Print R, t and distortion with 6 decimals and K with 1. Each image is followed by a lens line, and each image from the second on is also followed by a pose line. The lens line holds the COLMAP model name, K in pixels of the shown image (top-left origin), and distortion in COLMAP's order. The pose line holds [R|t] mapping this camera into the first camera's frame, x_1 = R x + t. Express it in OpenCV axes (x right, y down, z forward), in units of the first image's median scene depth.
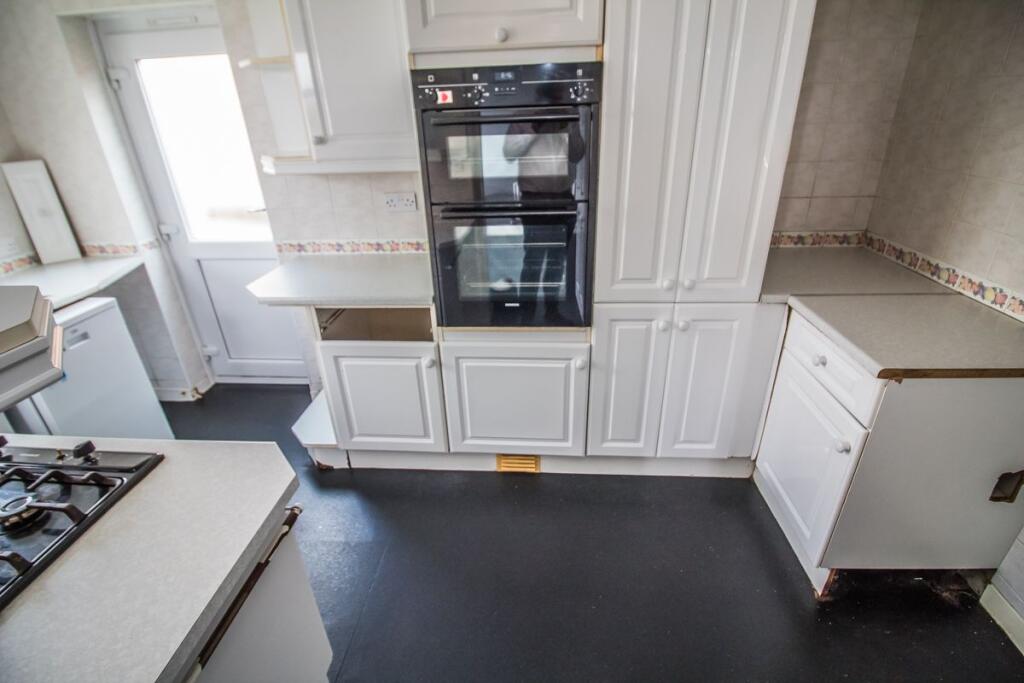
lens RADIAL K [[482.2, 0, 512.0], [0, 482.2, 341.5], [0, 0, 1]] dist [0.002753, -0.011884]
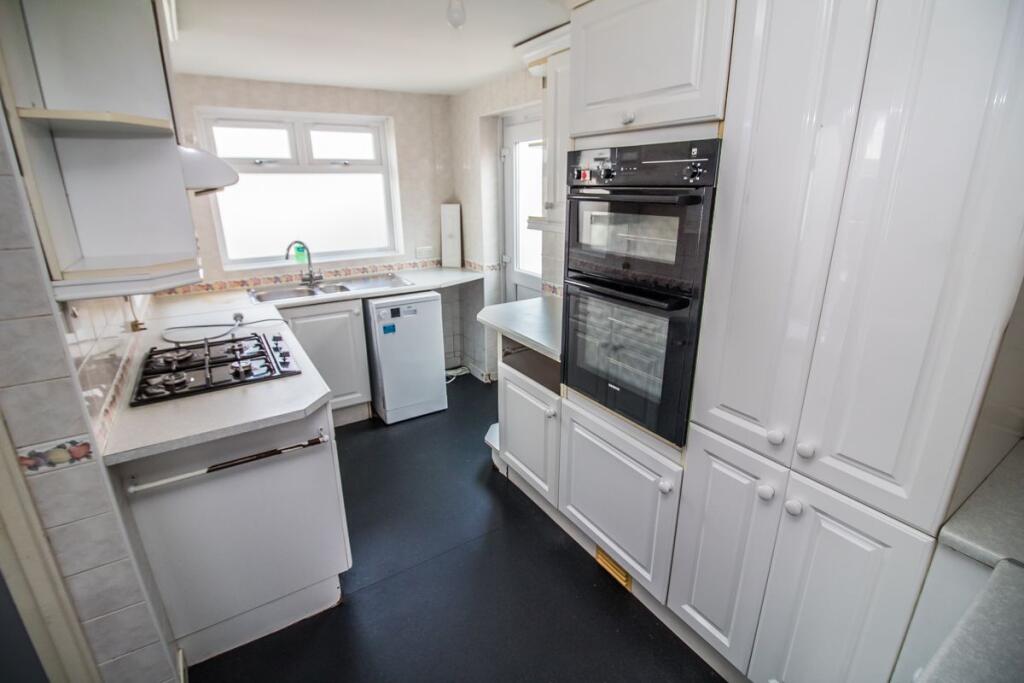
lens RADIAL K [[482.2, 0, 512.0], [0, 482.2, 341.5], [0, 0, 1]] dist [0.002753, -0.011884]
pose [[0.589060, 0.281037, -0.757646, 0.533014], [-0.363627, 0.929475, 0.062059, -0.136380], [0.721654, 0.238944, 0.649709, 0.219645]]
